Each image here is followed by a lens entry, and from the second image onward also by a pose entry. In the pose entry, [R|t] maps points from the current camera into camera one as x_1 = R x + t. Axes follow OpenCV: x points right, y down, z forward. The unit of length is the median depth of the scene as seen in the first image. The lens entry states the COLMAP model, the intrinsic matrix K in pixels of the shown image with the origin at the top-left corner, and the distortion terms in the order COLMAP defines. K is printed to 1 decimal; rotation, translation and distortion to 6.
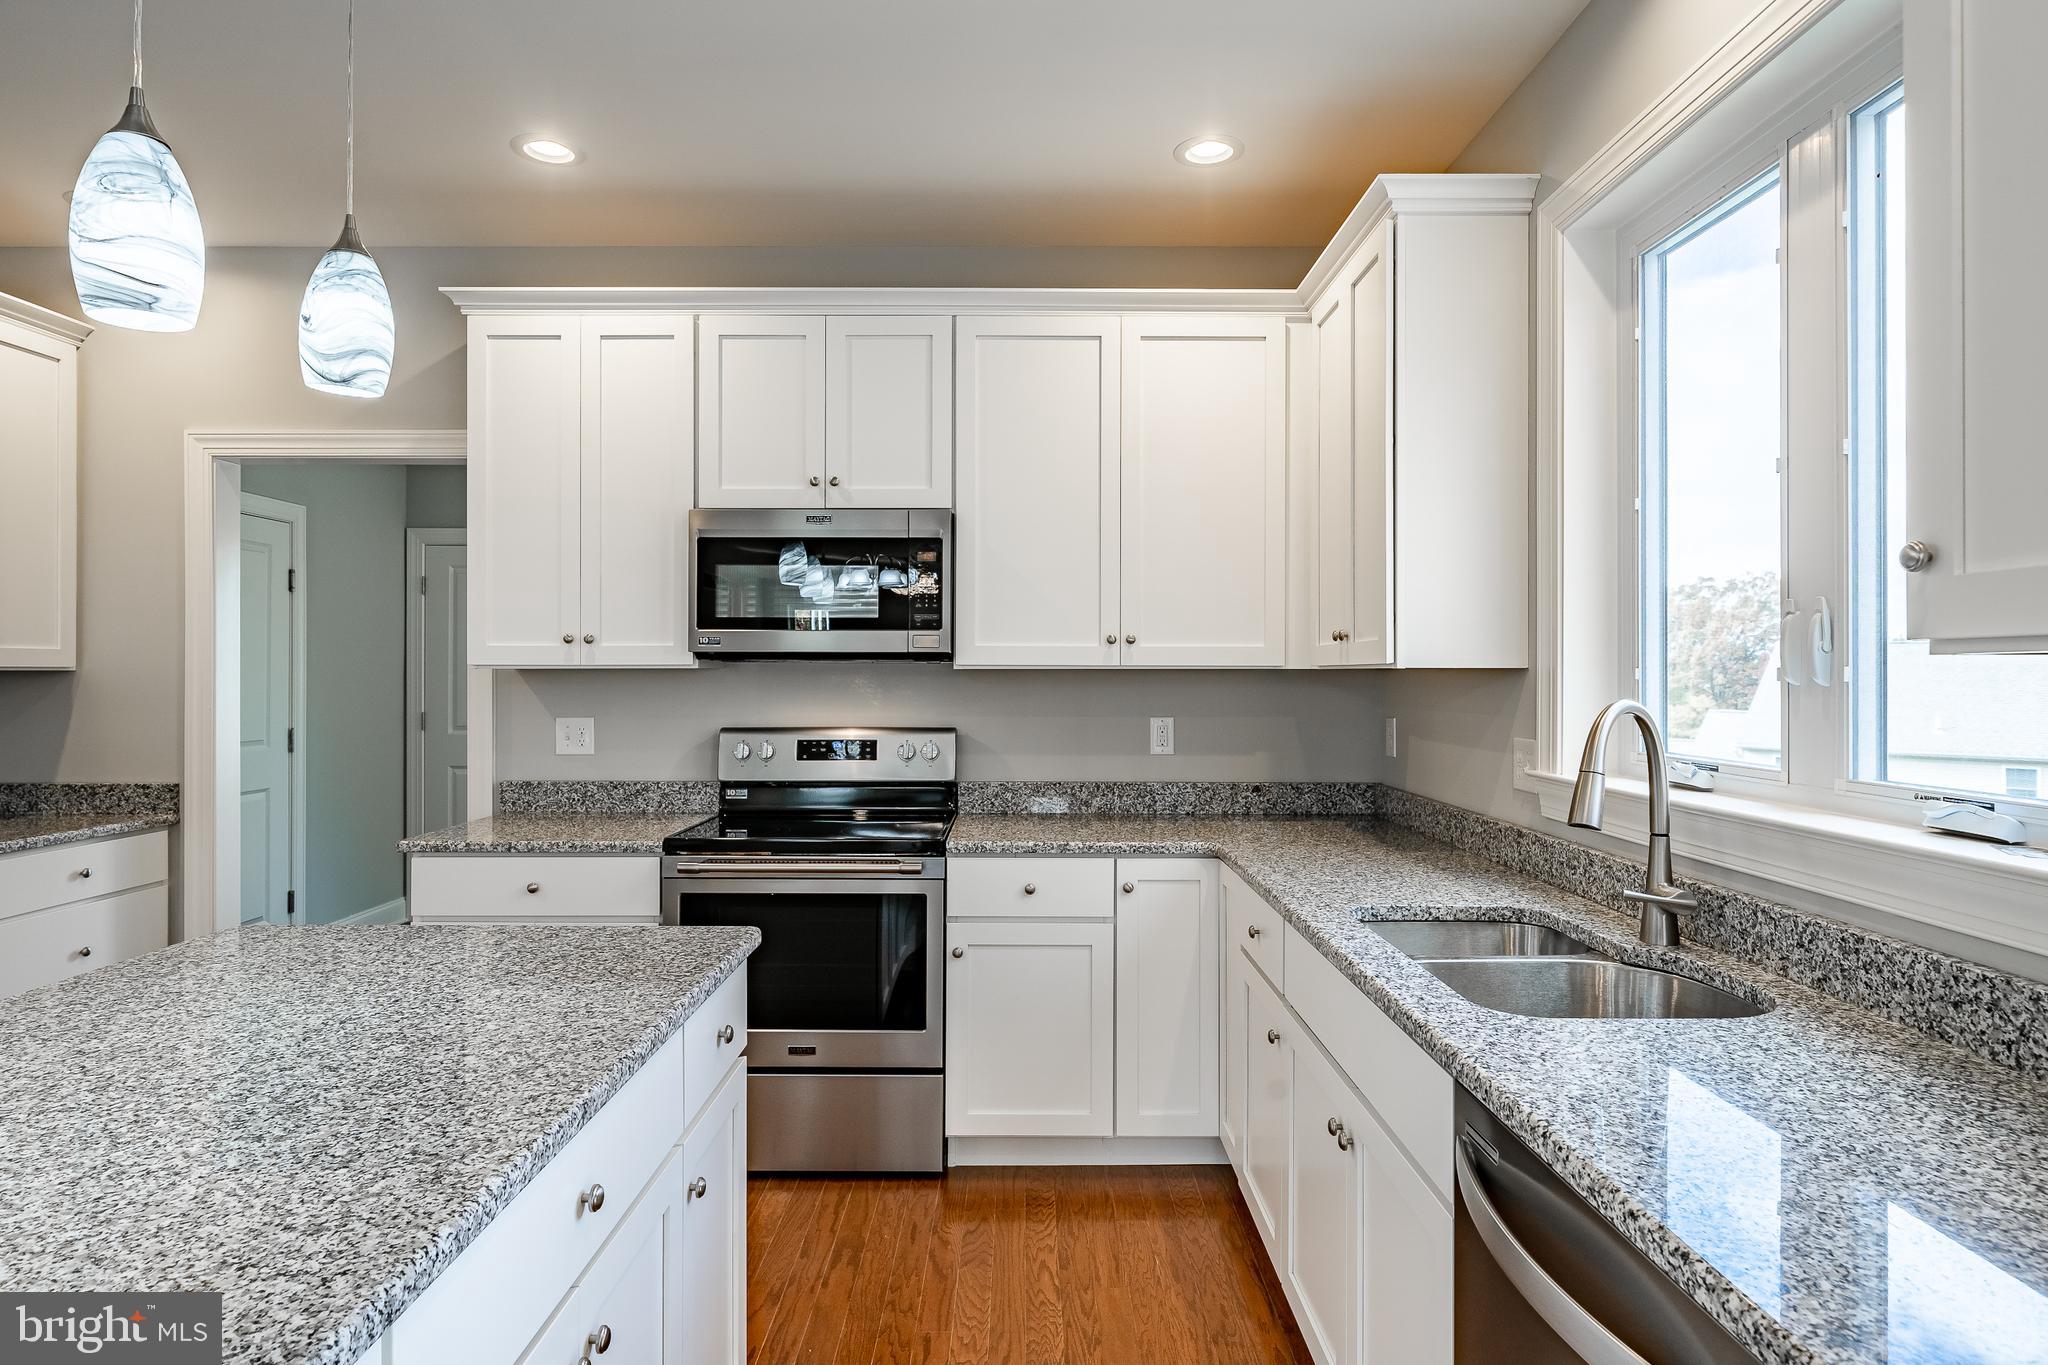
lens RADIAL K [[1154.2, 0, 1006.1], [0, 1154.2, 666.2], [0, 0, 1]] dist [-0.003575, 0.005660]
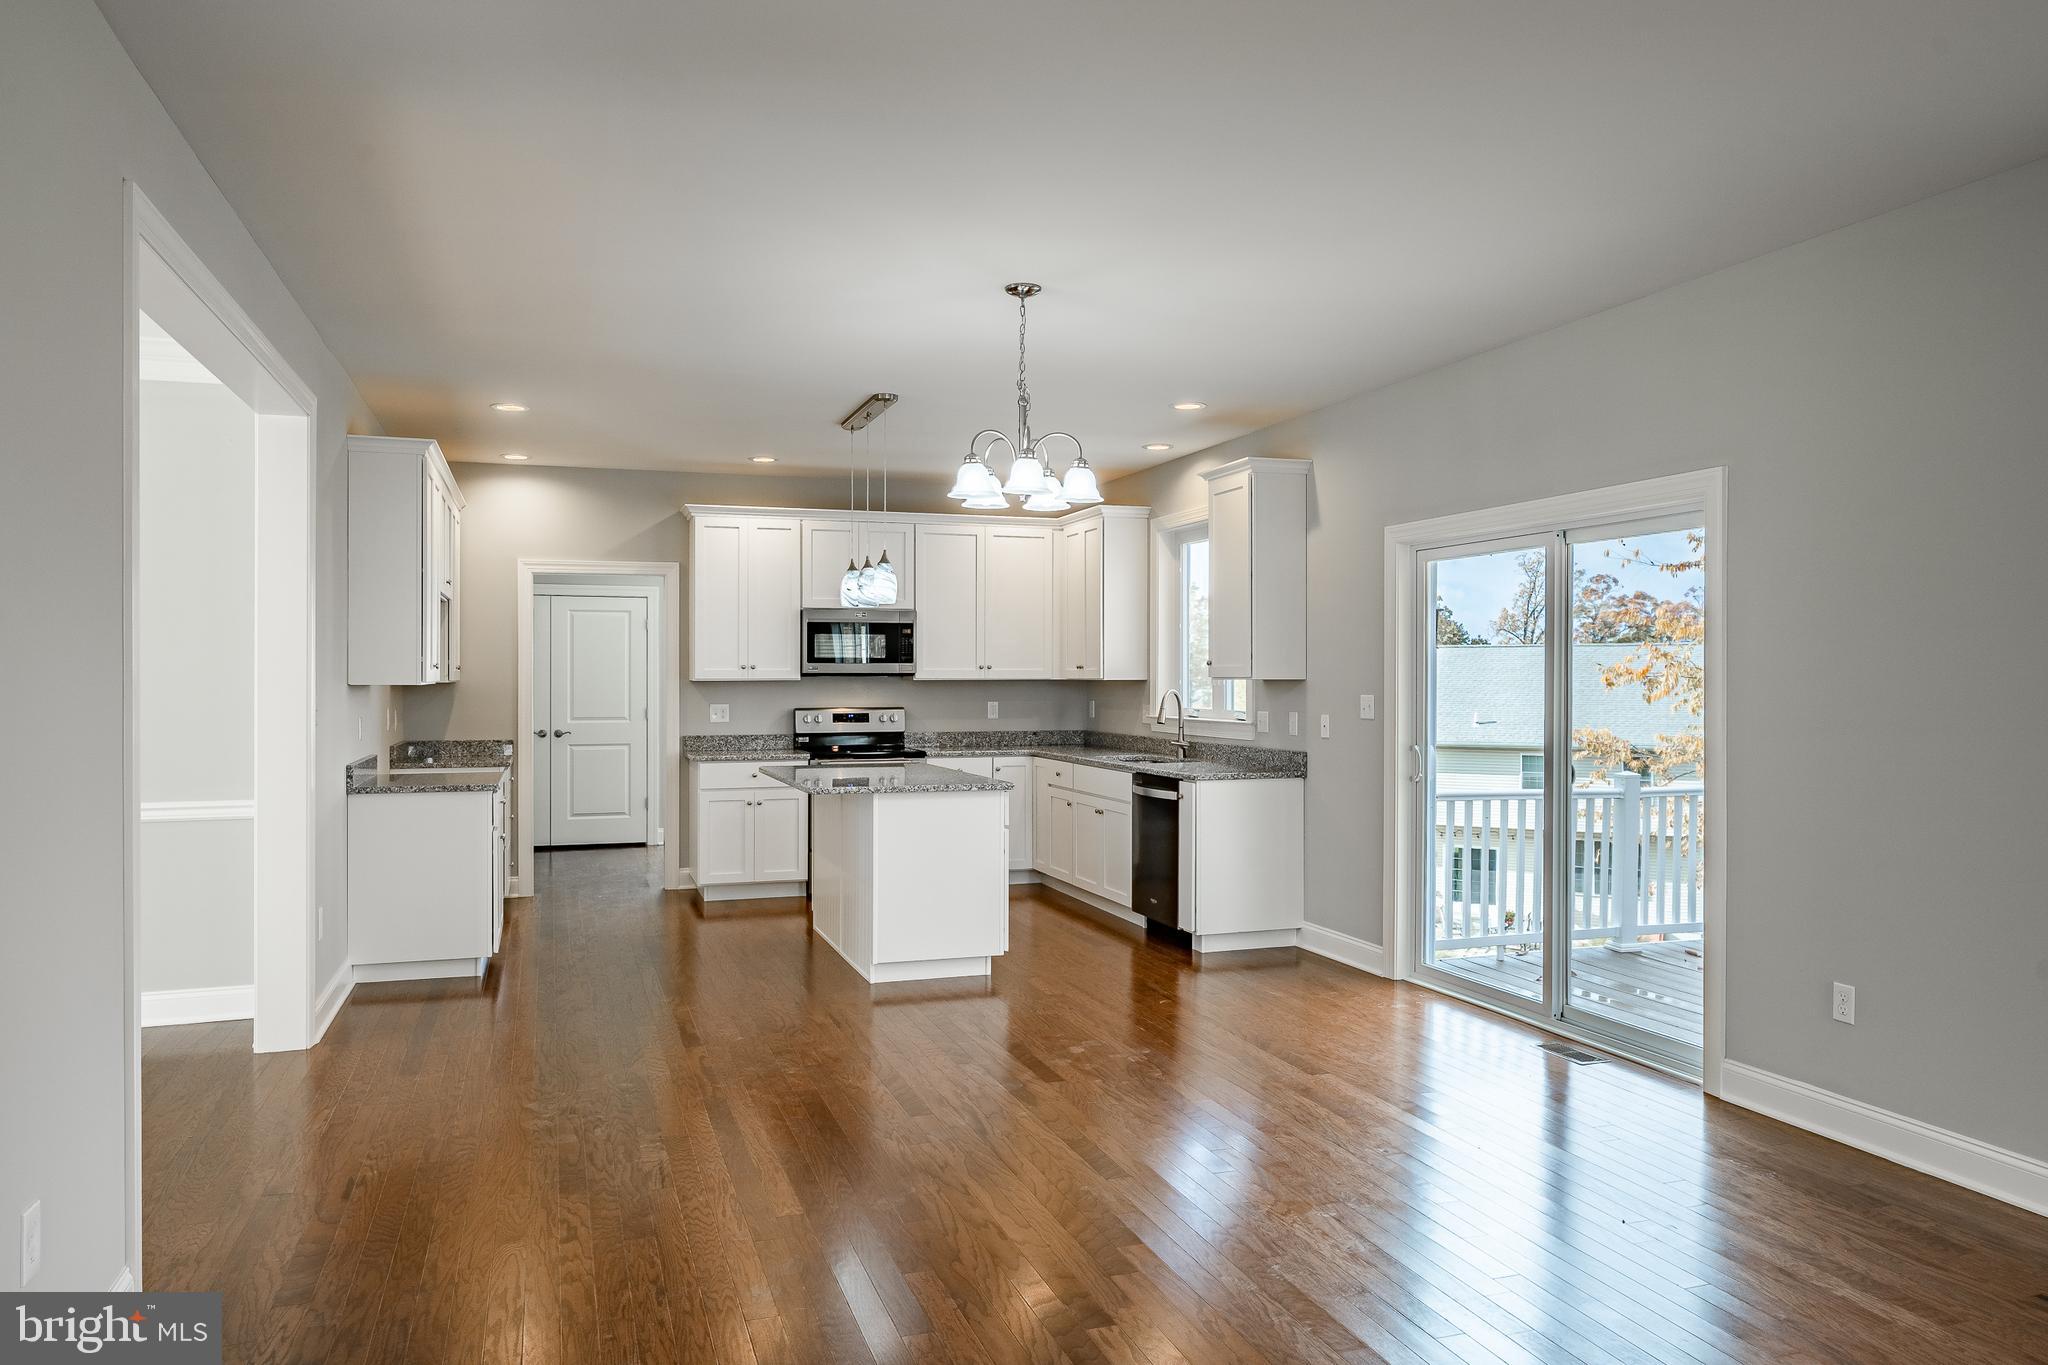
lens RADIAL K [[1384.5, 0, 1010.0], [0, 1384.5, 671.8], [0, 0, 1]] dist [-0.002593, 0.002947]
pose [[0.946048, -0.001418, 0.324023, -0.748715], [0.000820, 0.999998, 0.001981, -0.019204], [-0.324025, -0.001608, 0.946047, -1.632888]]
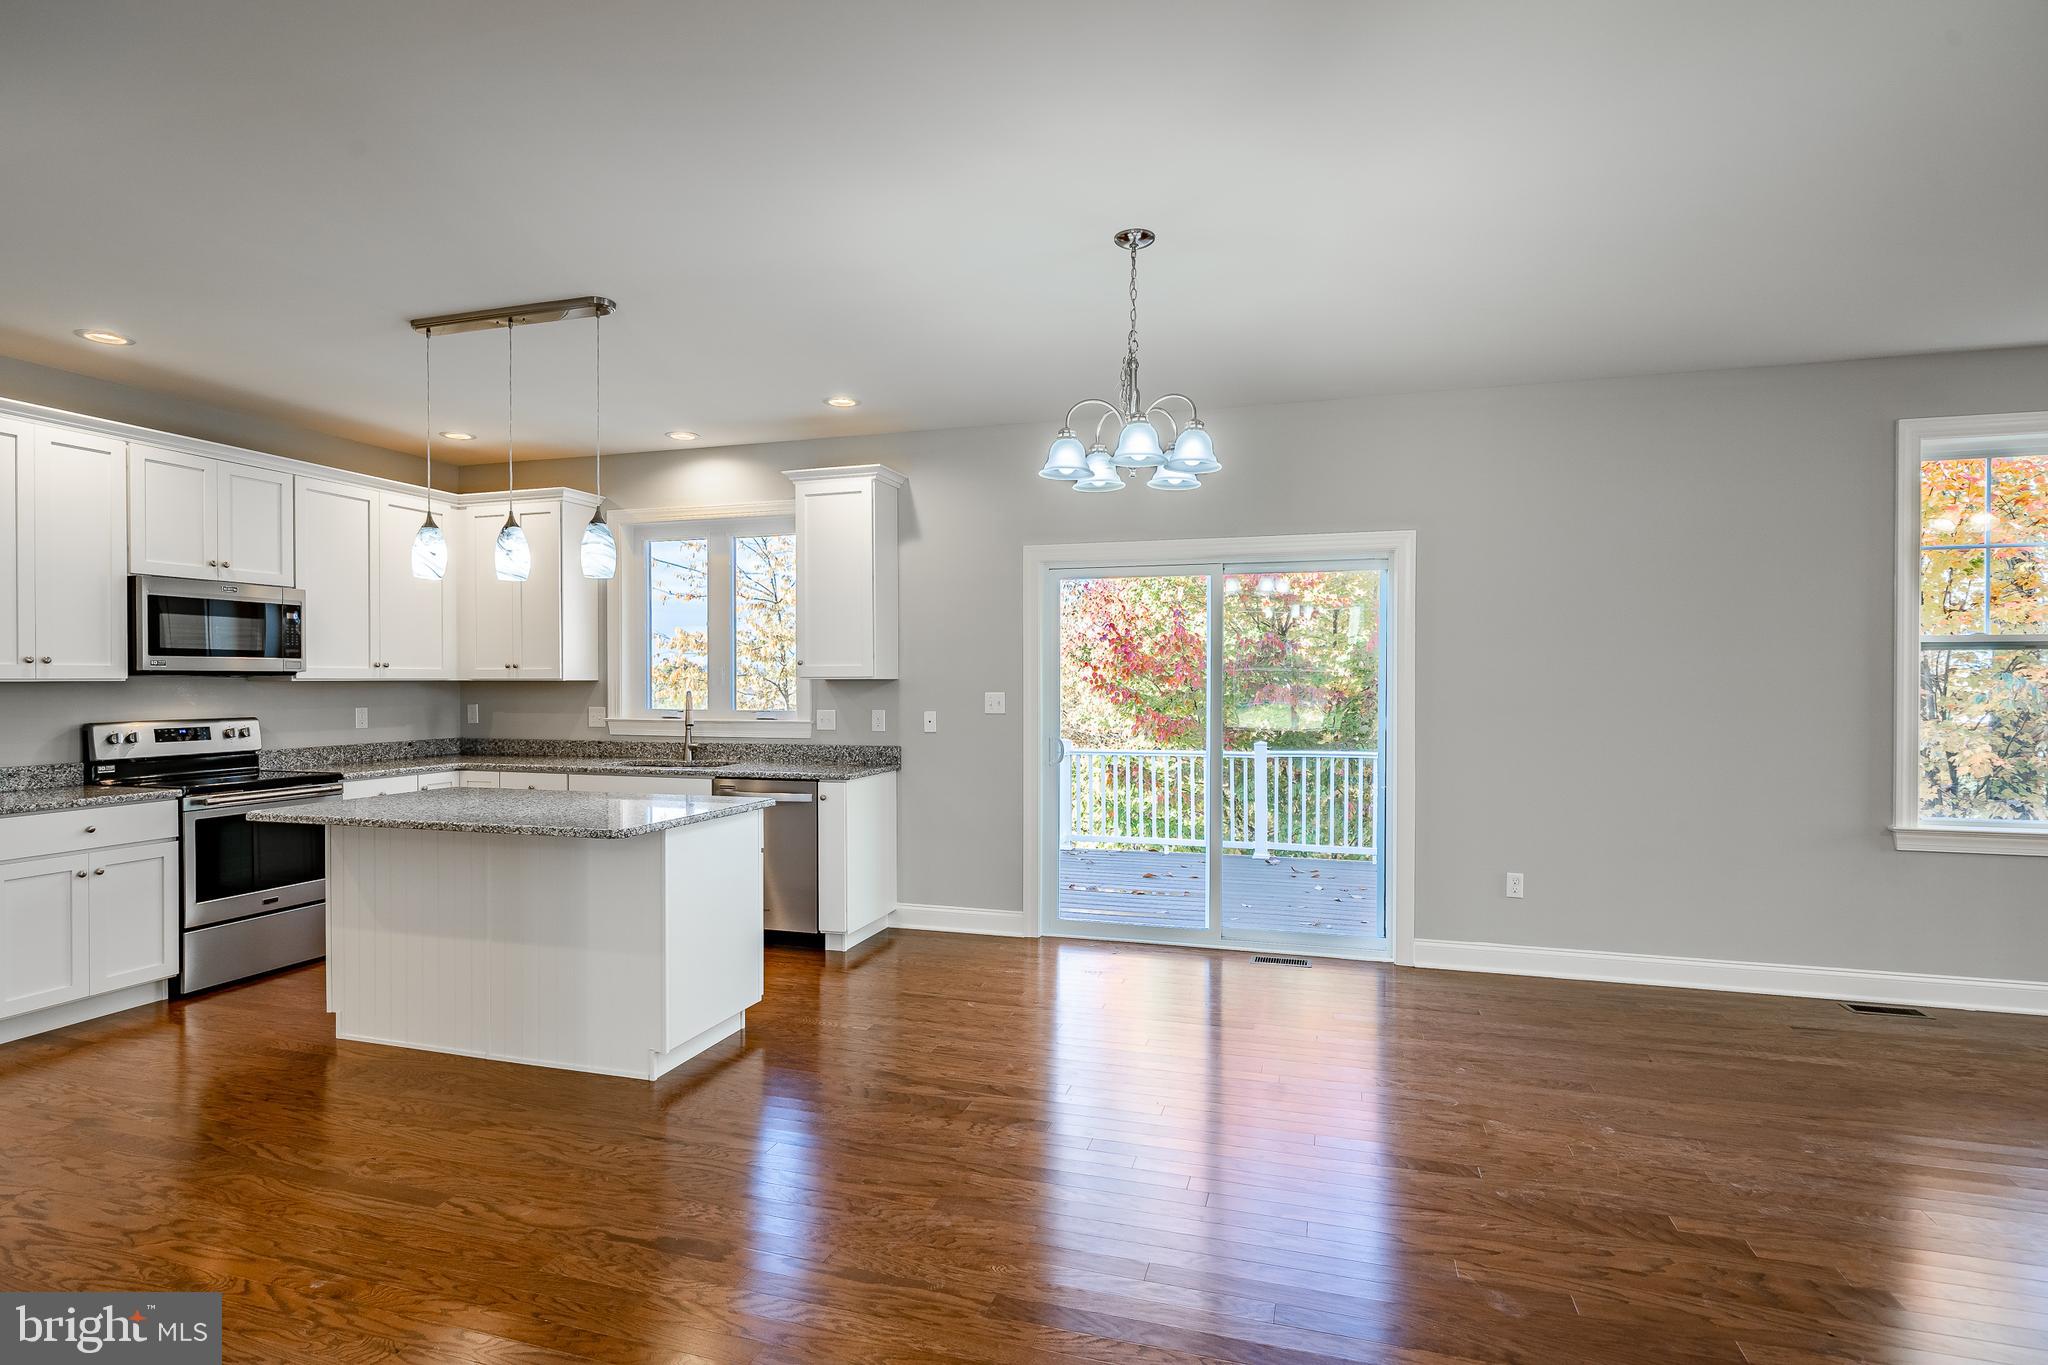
lens RADIAL K [[1042.2, 0, 1012.7], [0, 1042.2, 691.2], [0, 0, 1]] dist [-0.006560, 0.003321]
pose [[0.290435, -0.012033, 0.956819, -1.217190], [-0.003231, 0.999903, 0.013556, -0.006886], [-0.956889, -0.007029, 0.290367, -0.473573]]
